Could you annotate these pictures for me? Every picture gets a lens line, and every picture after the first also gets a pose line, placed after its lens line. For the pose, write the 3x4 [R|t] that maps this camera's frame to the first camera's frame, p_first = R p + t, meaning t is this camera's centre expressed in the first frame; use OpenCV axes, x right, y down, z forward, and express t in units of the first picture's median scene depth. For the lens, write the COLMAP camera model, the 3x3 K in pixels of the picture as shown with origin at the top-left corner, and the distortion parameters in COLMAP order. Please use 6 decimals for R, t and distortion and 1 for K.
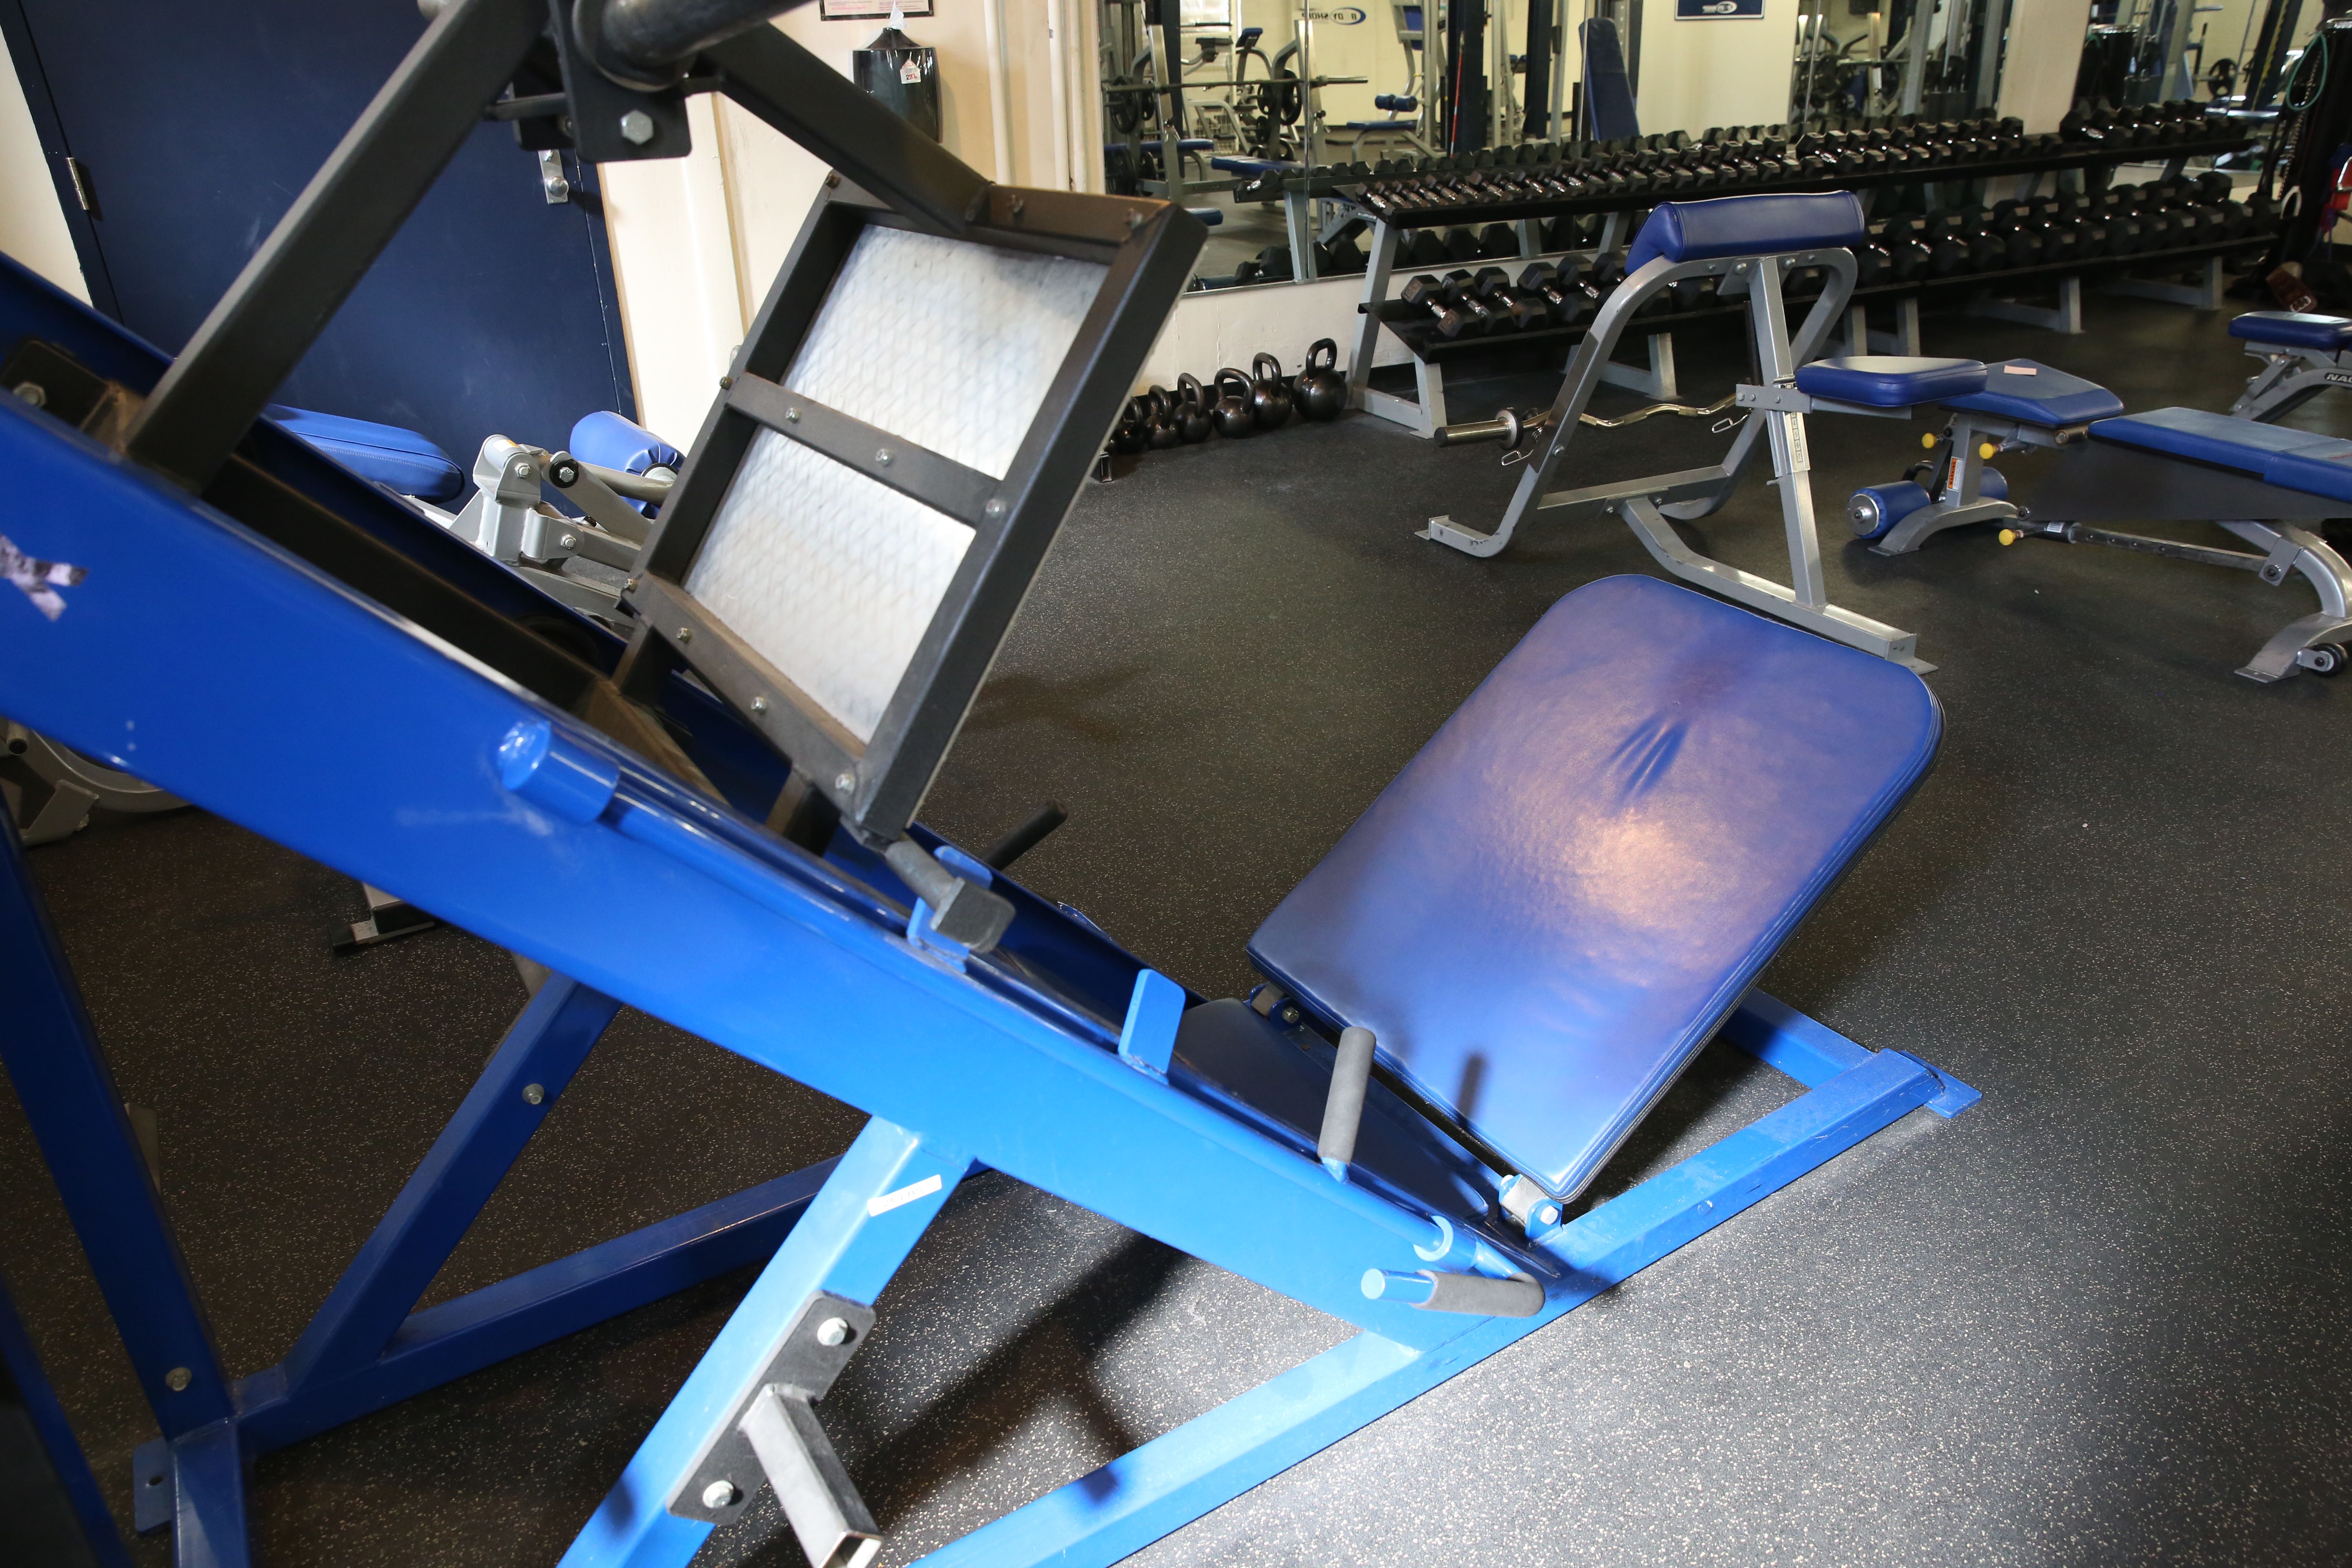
lens RADIAL K [[1602.2, 0, 1176.0], [0, 1602.2, 784.0], [0, 0, 1]] dist [-0.122044, 0.098288]
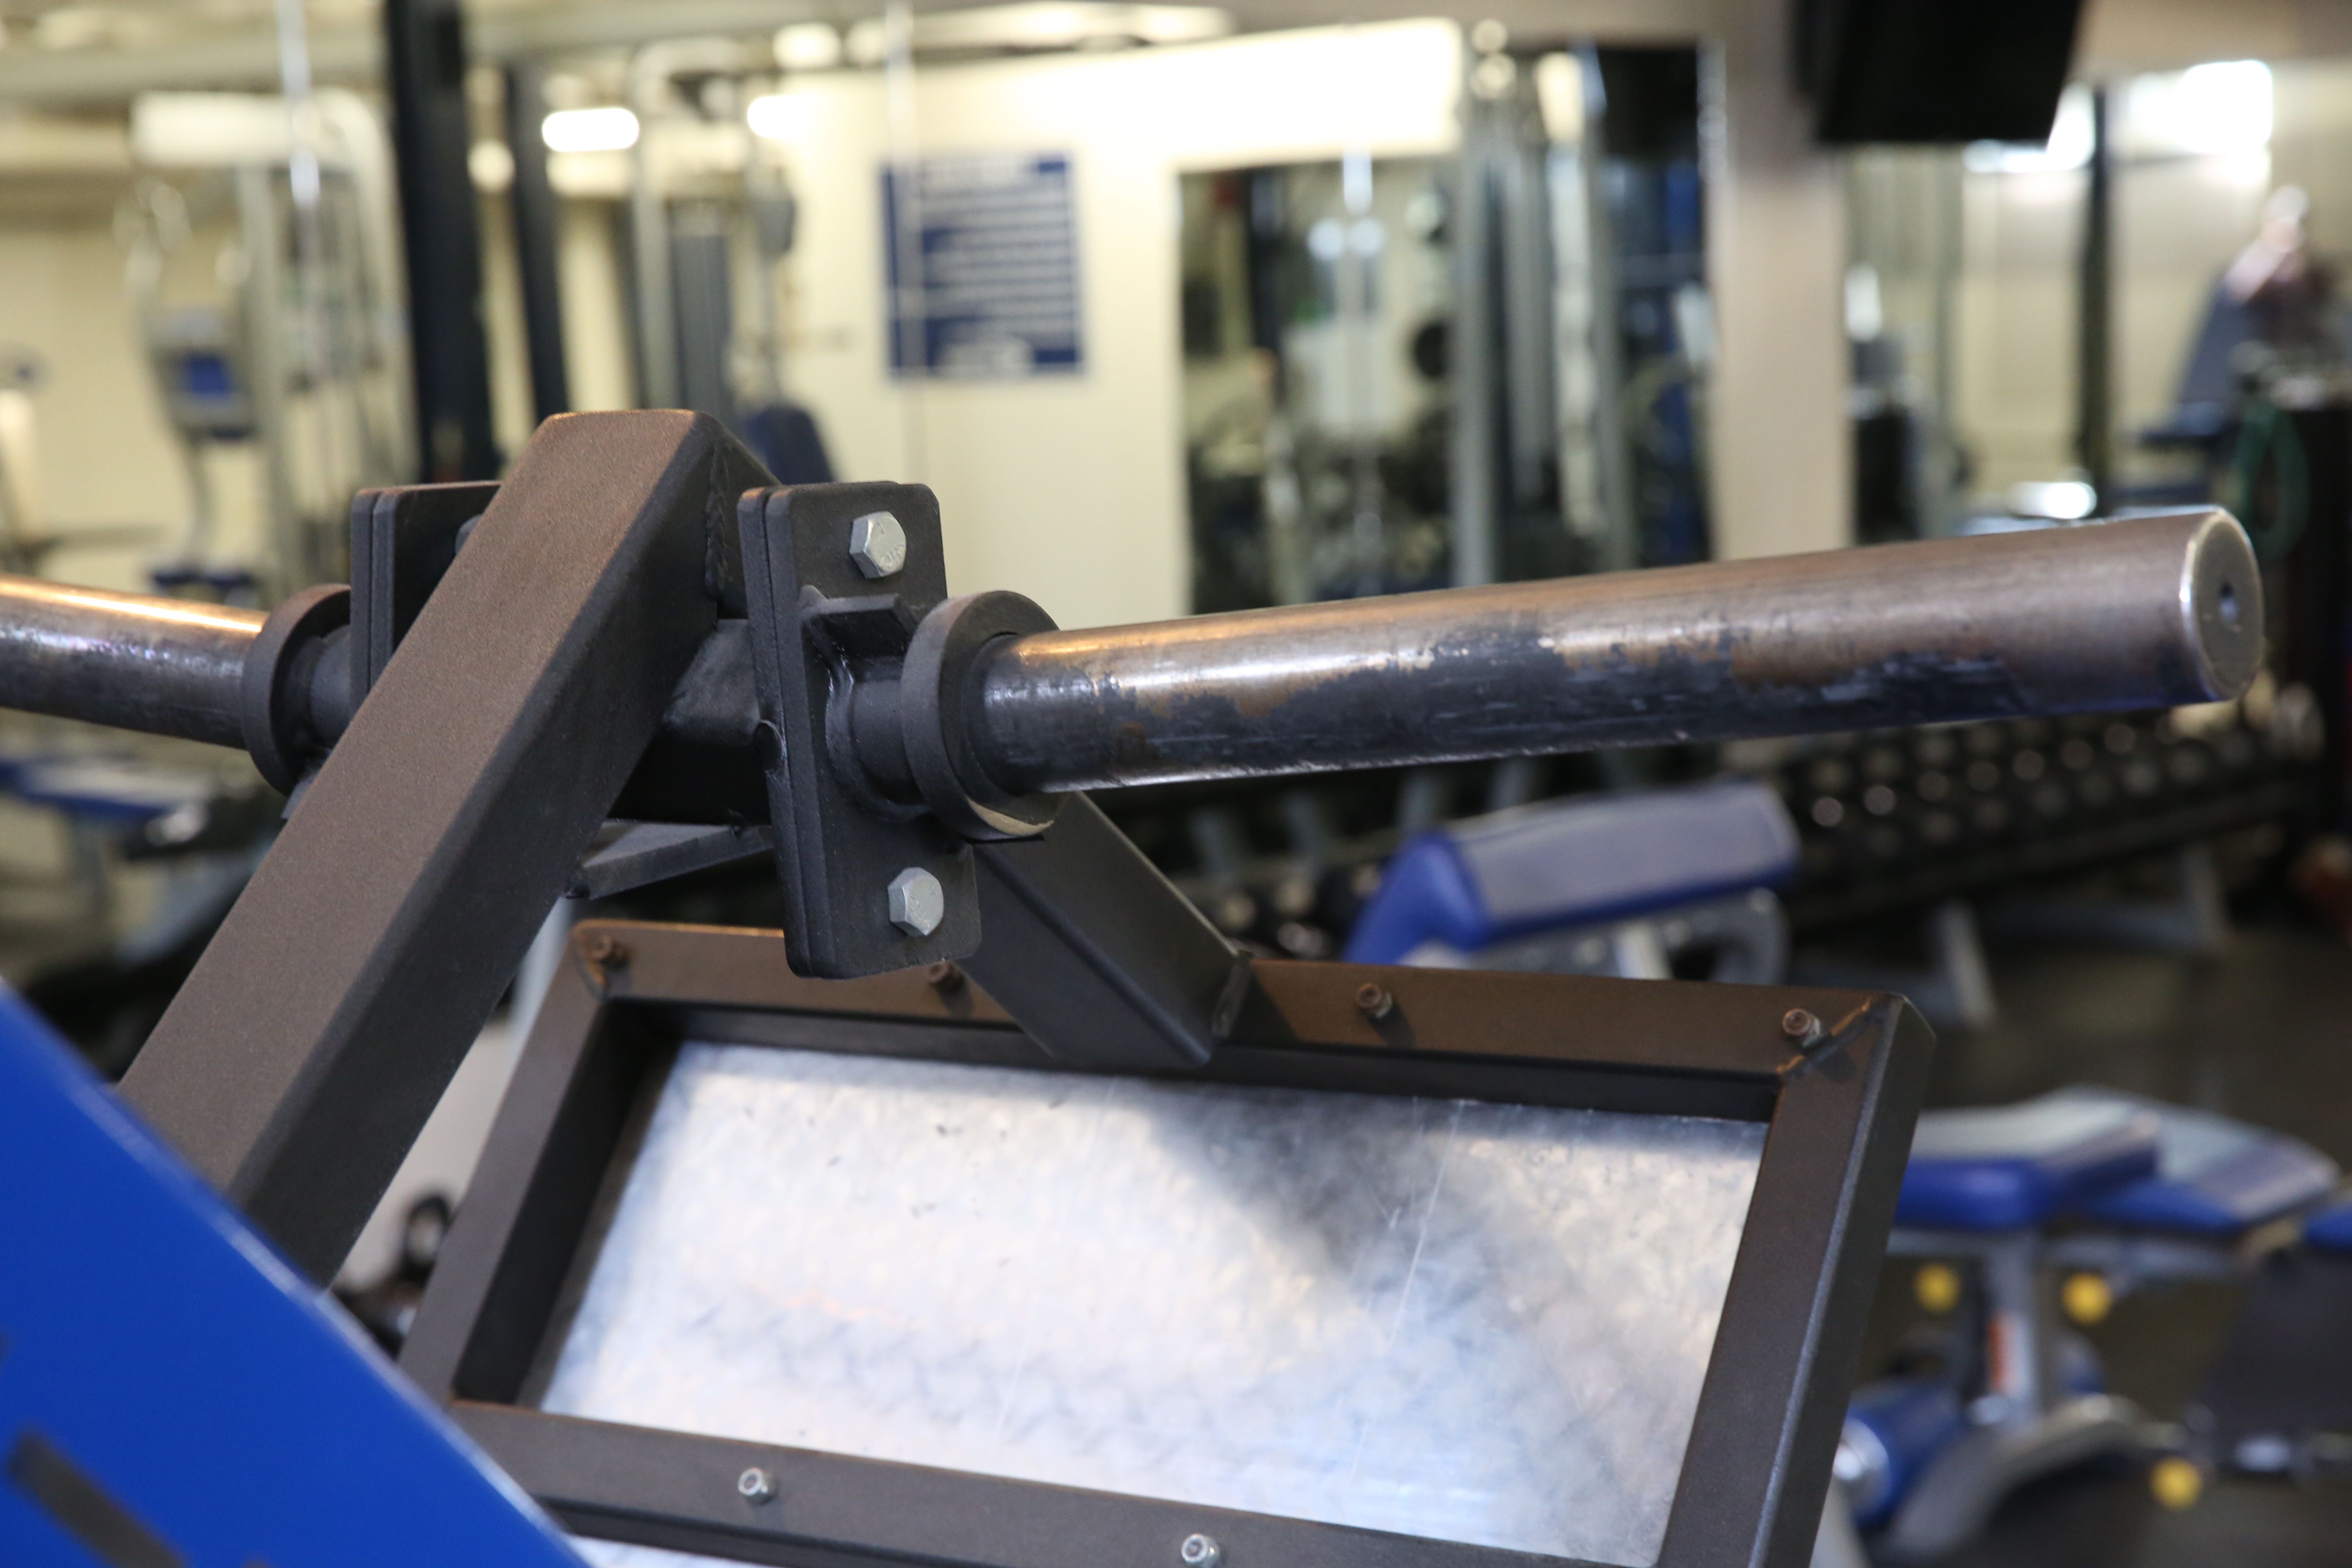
lens RADIAL K [[4247.0, 0, 1176.0], [0, 4247.0, 784.0], [0, 0, 1]] dist [0.177389, 0.236725]
pose [[0.918916, -0.043051, 0.392096, -0.614486], [0.177180, 0.933154, -0.312781, -0.026799], [-0.352421, 0.356891, 0.865118, -0.130835]]
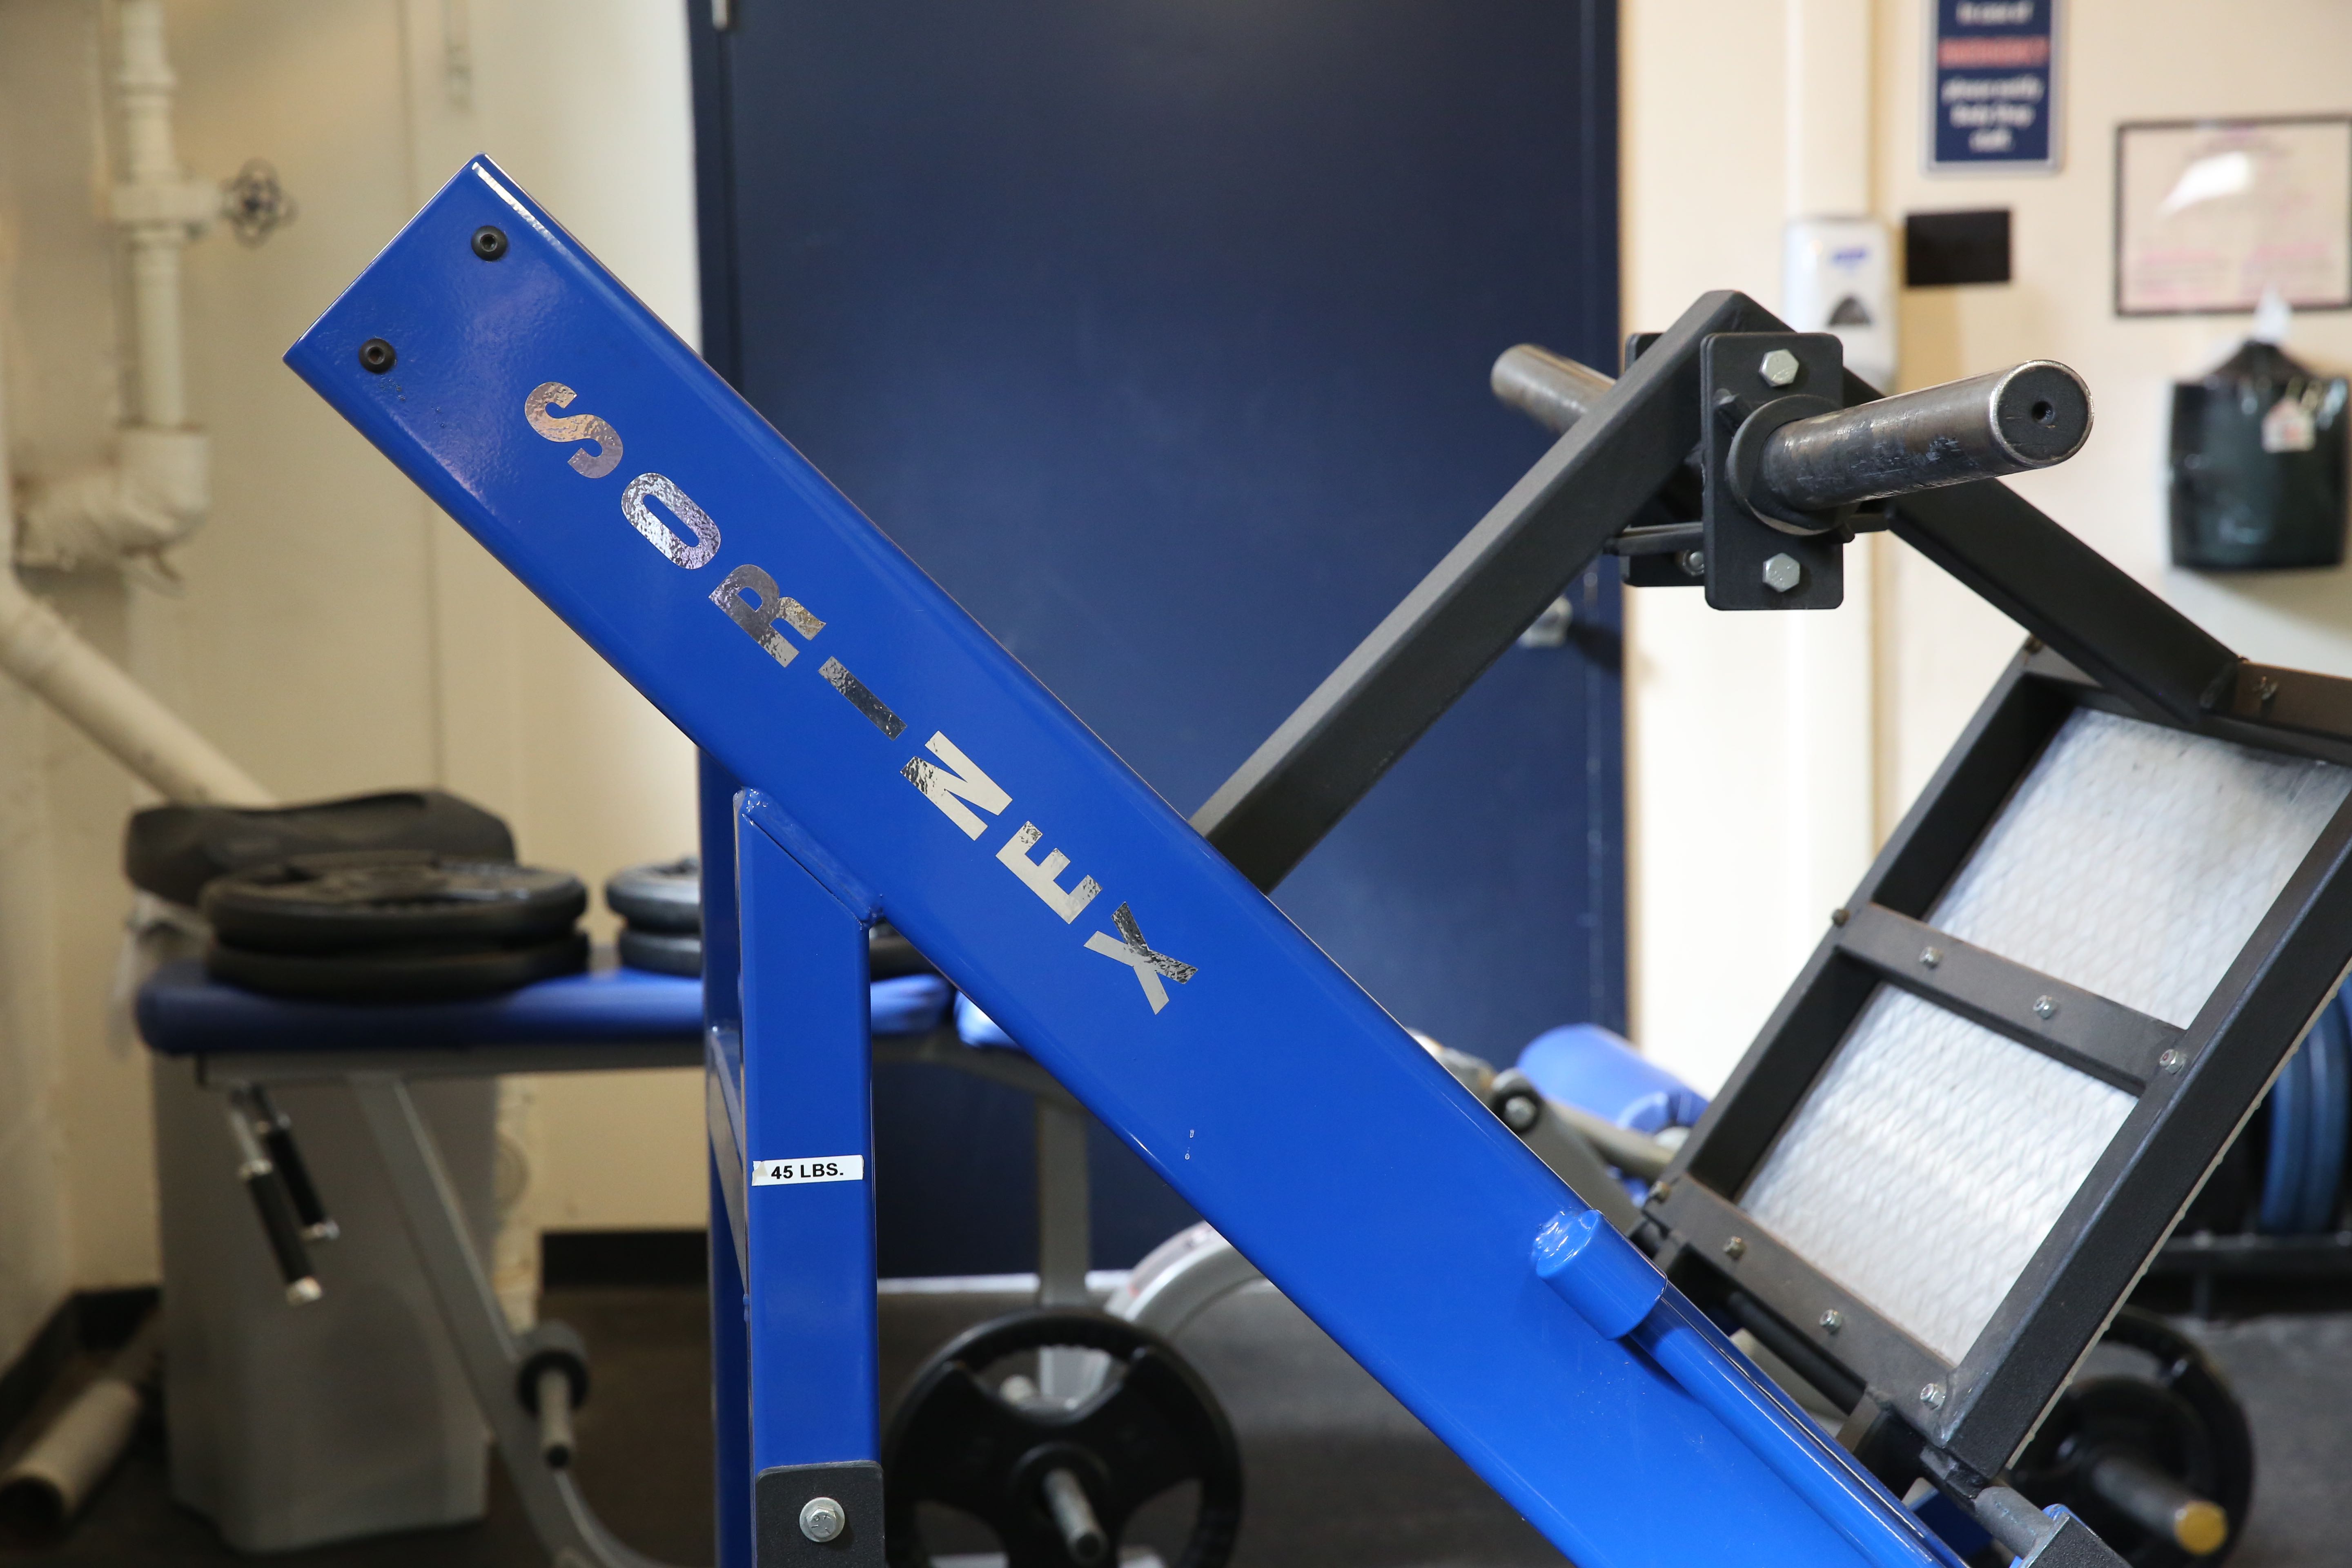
lens RADIAL K [[4247.0, 0, 1176.0], [0, 4247.0, 784.0], [0, 0, 1]] dist [0.177389, 0.236725]
pose [[0.910596, 0.058044, -0.409202, 0.236797], [-0.187126, 0.940695, -0.282977, 0.309460], [0.368509, 0.334250, 0.867455, -0.838760]]
